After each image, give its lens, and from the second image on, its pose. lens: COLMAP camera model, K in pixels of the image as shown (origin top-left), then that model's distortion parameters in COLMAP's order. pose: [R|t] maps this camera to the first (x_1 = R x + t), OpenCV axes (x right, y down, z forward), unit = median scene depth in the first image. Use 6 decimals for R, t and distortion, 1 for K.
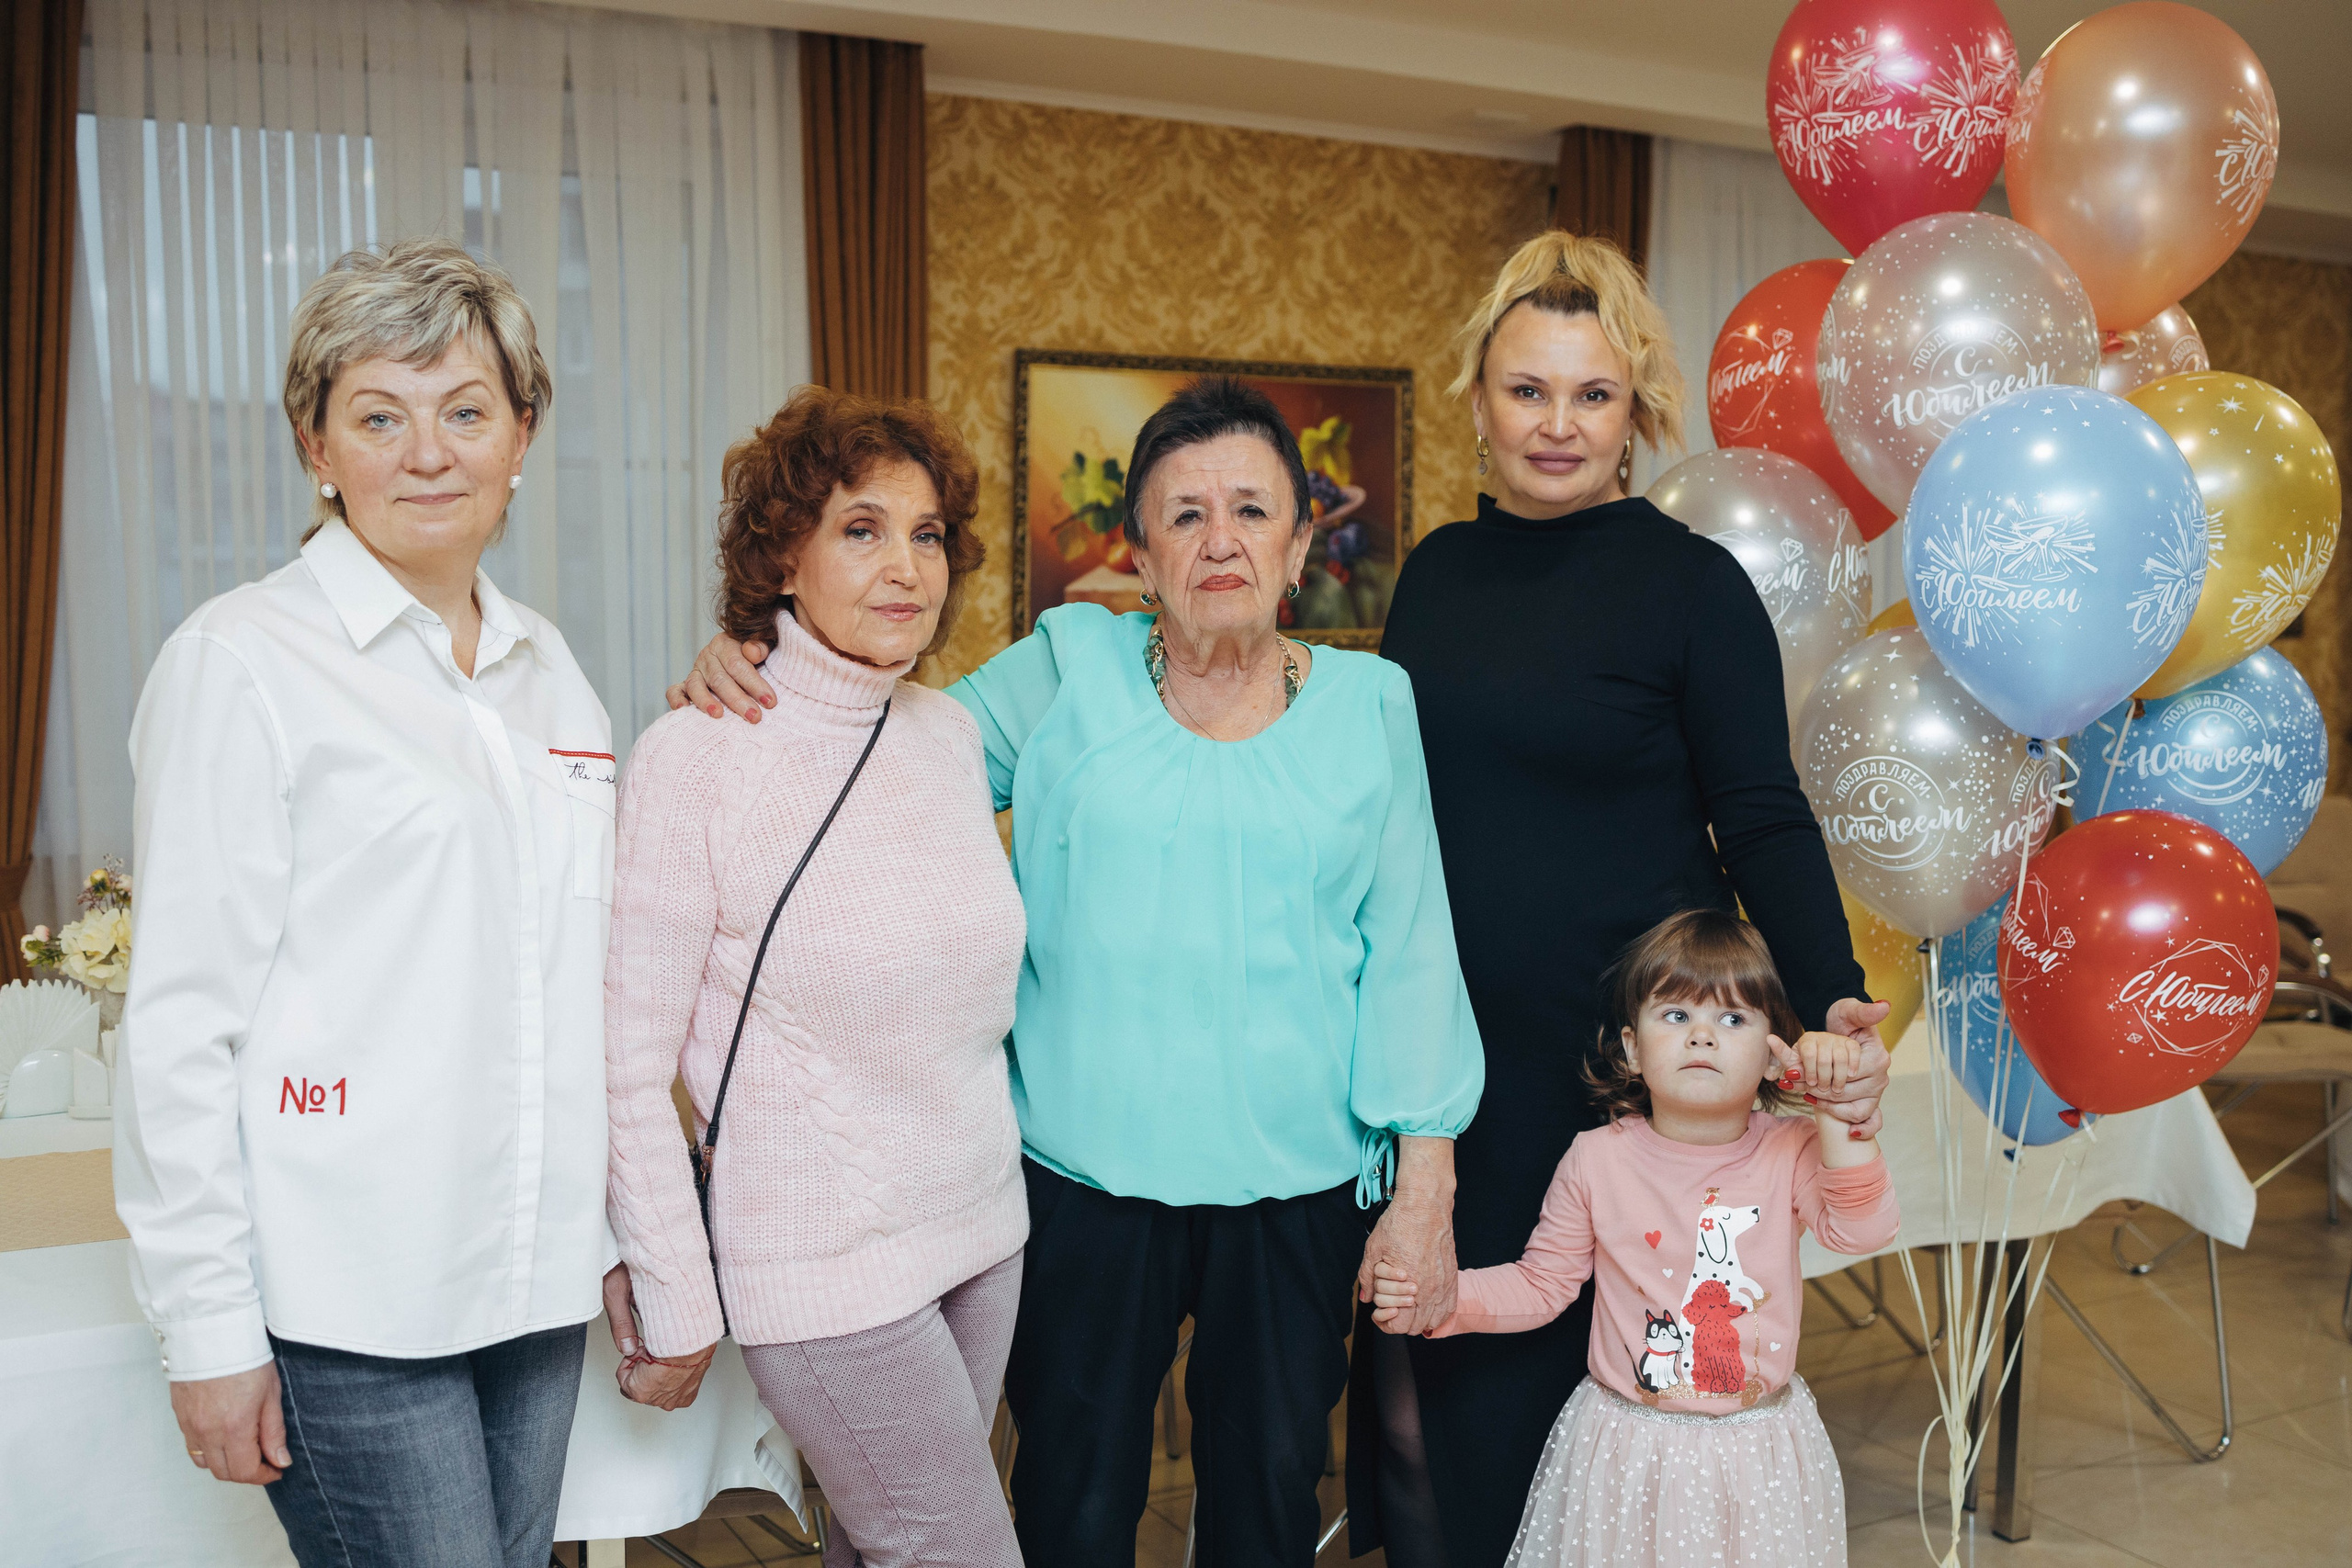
lens RADIAL K [[2429.7, 0, 1186.3], [0, 2429.7, 770.4], [0, 0, 1]] dist [-0.048468, 0.037081]
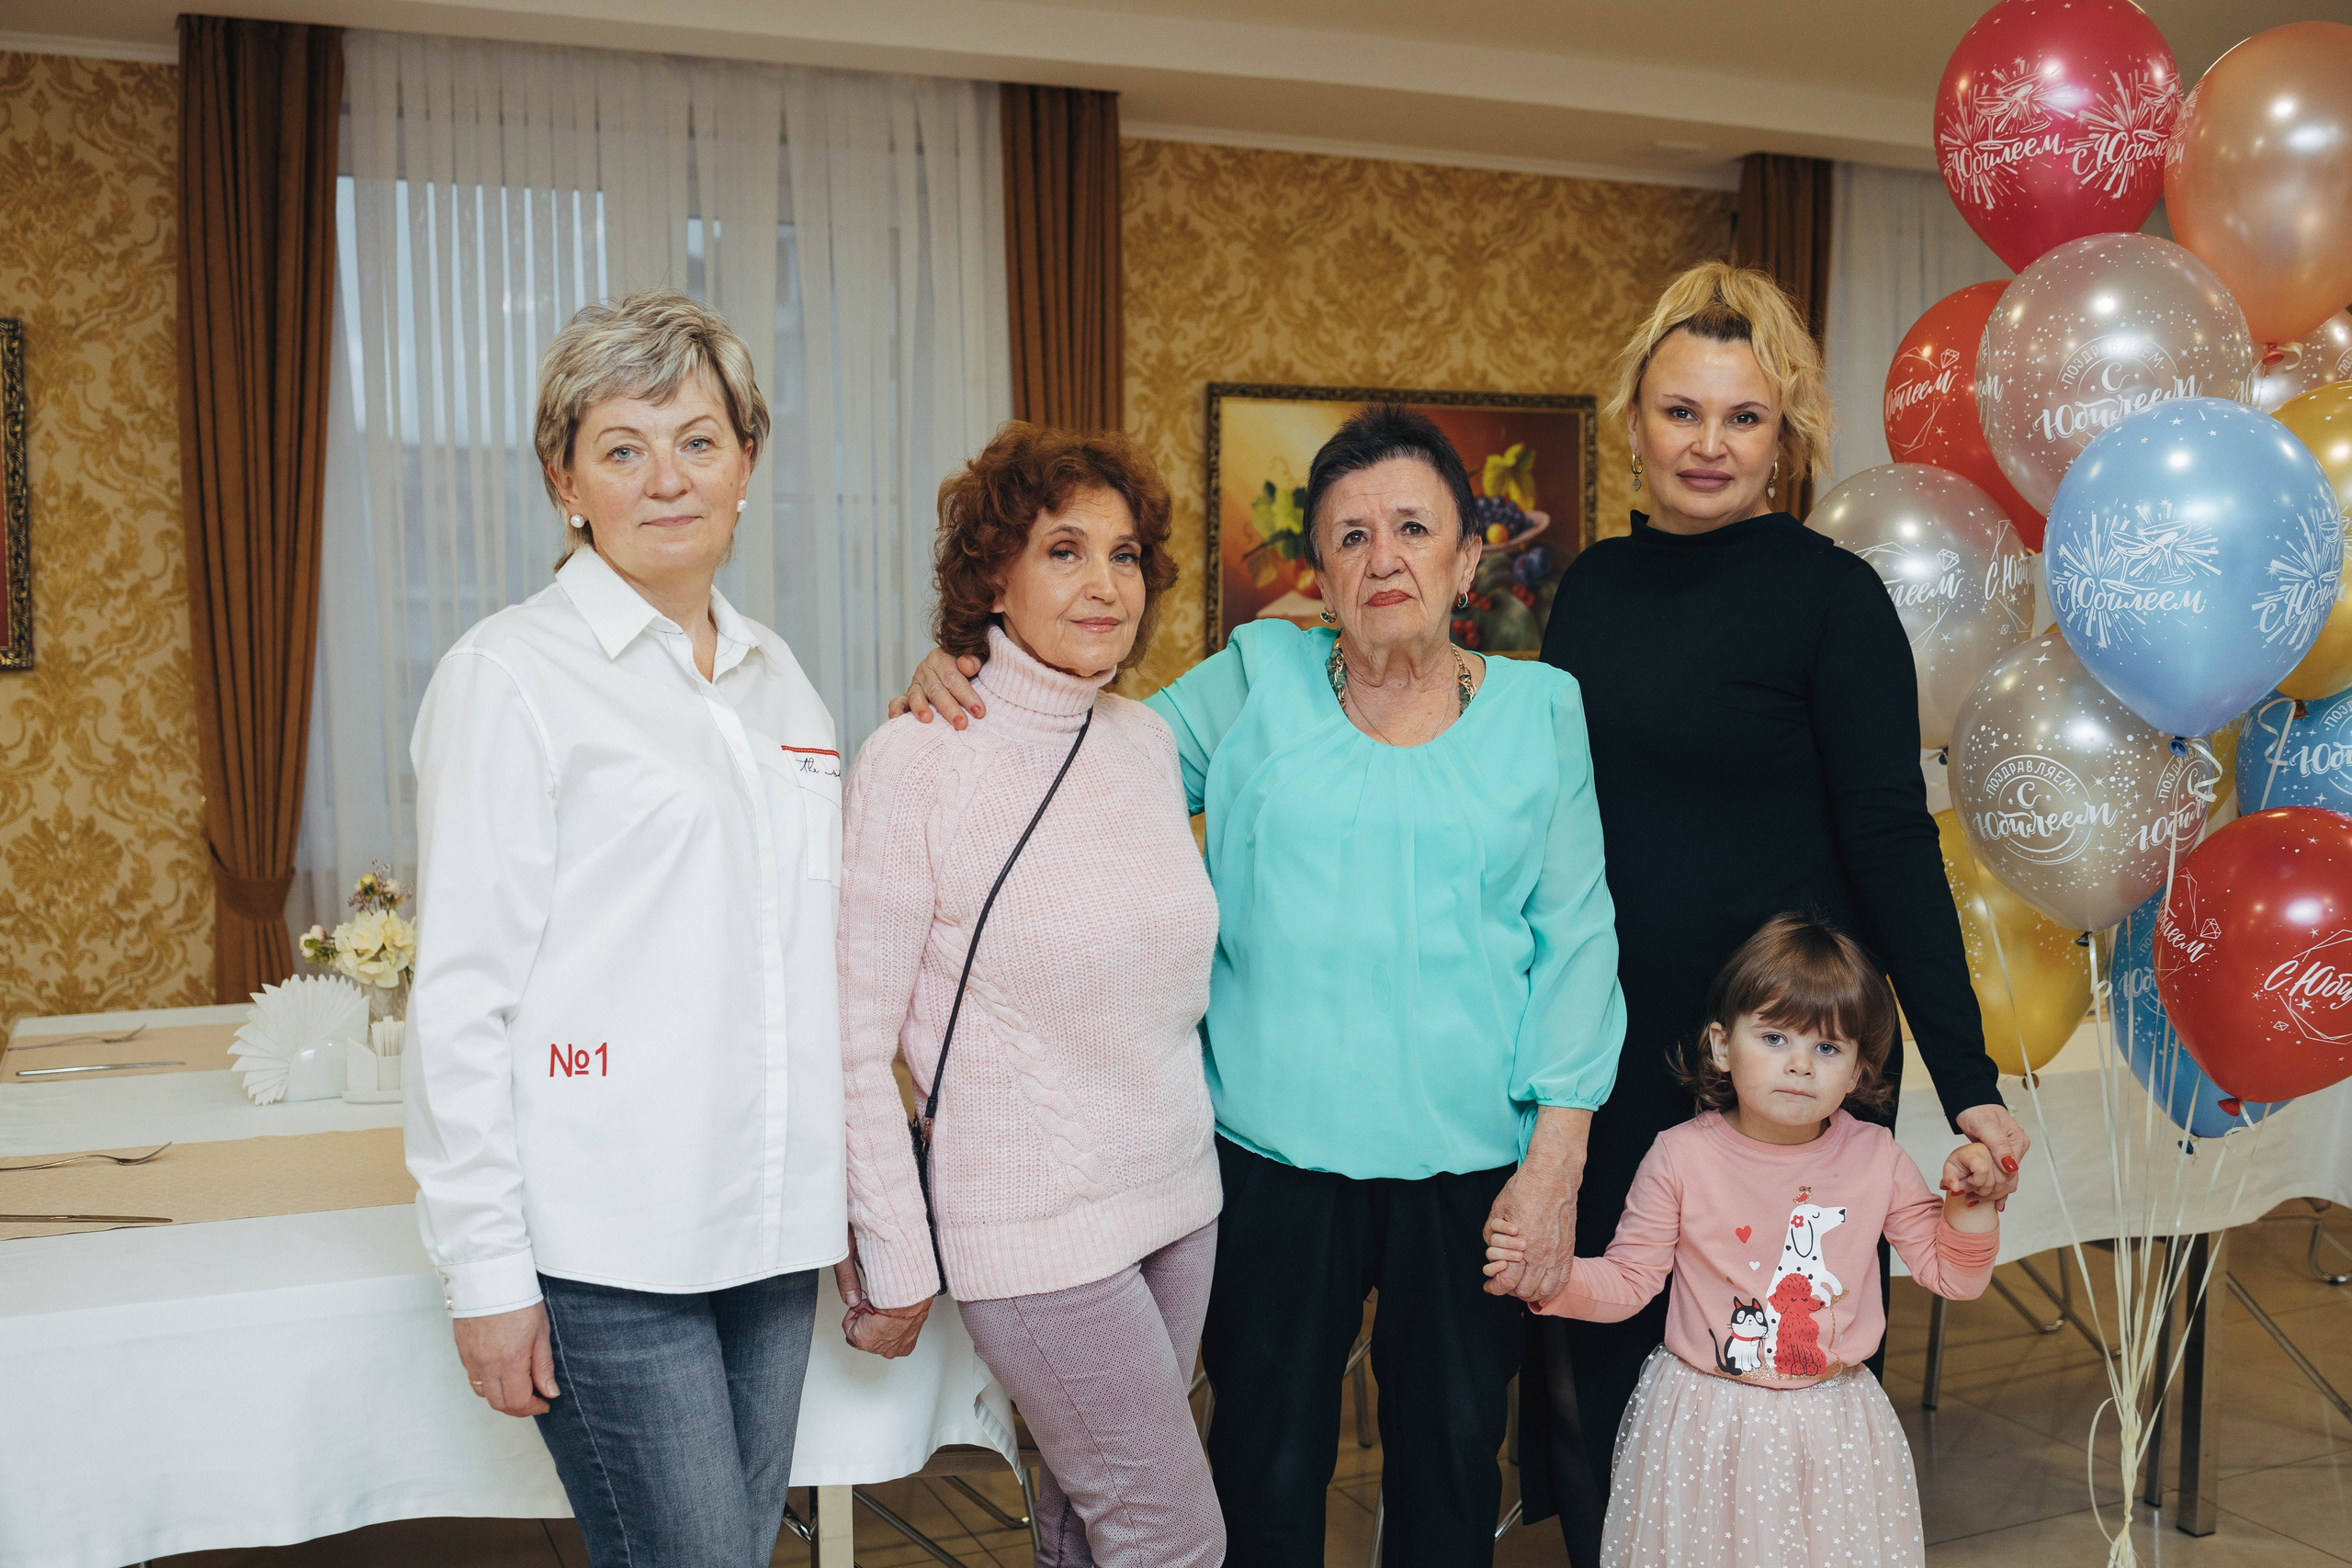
lens RADIAL K [[2412.1, 0, 1203.9], [0, 2412.1, 764.6], [0, 0, 1]] dist [-0.007263, 0.017875]
pose [[0.997316, -0.005580, -0.073000, 0.002263], [0.004546, 0.999887, -0.014326, 0.004258], [0.073071, 0.013956, 0.997229, -0.025761]]
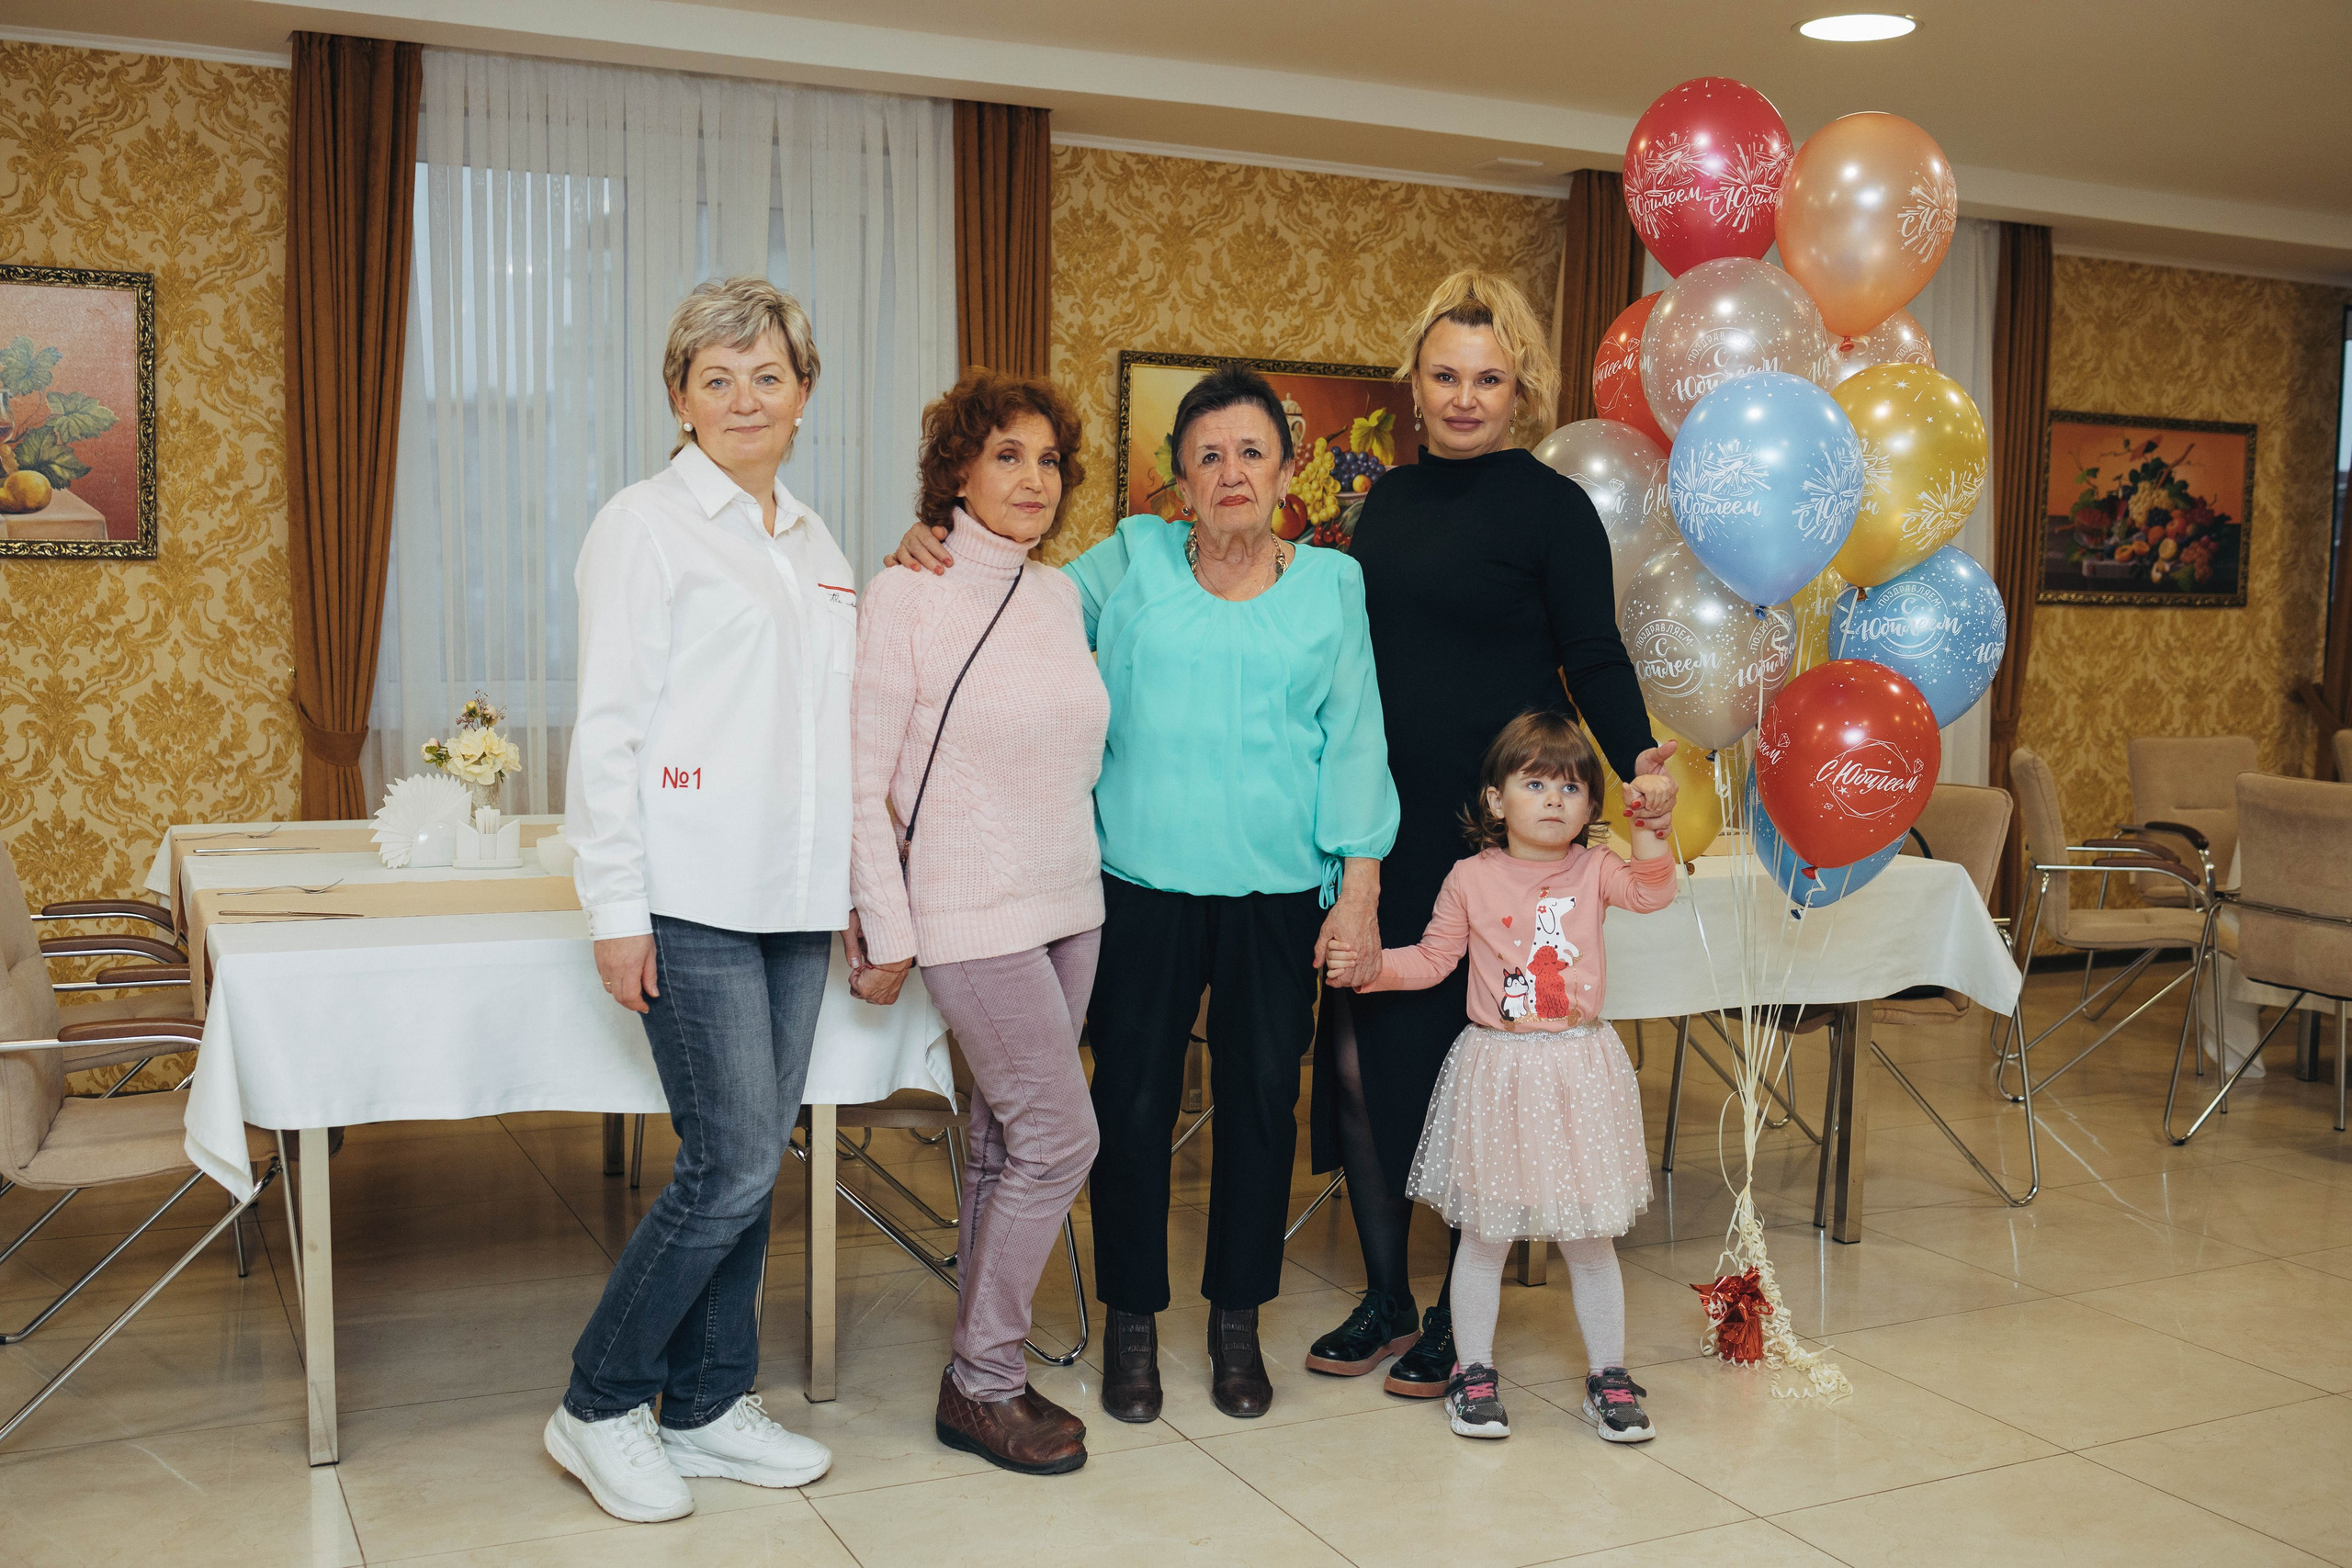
lens RADIAL K [[2314.6, 0, 1179.9], [0, 2314.6, 745.8], [0, 0, 1]] dist [0.008872, 0.003477]
pose [[0.998691, 0.015568, -0.048724, 0.021209], [-0.015784, 0.999867, -0.004060, 0.033727], [0.048654, 0.004824, 0.998804, -0.185934]]
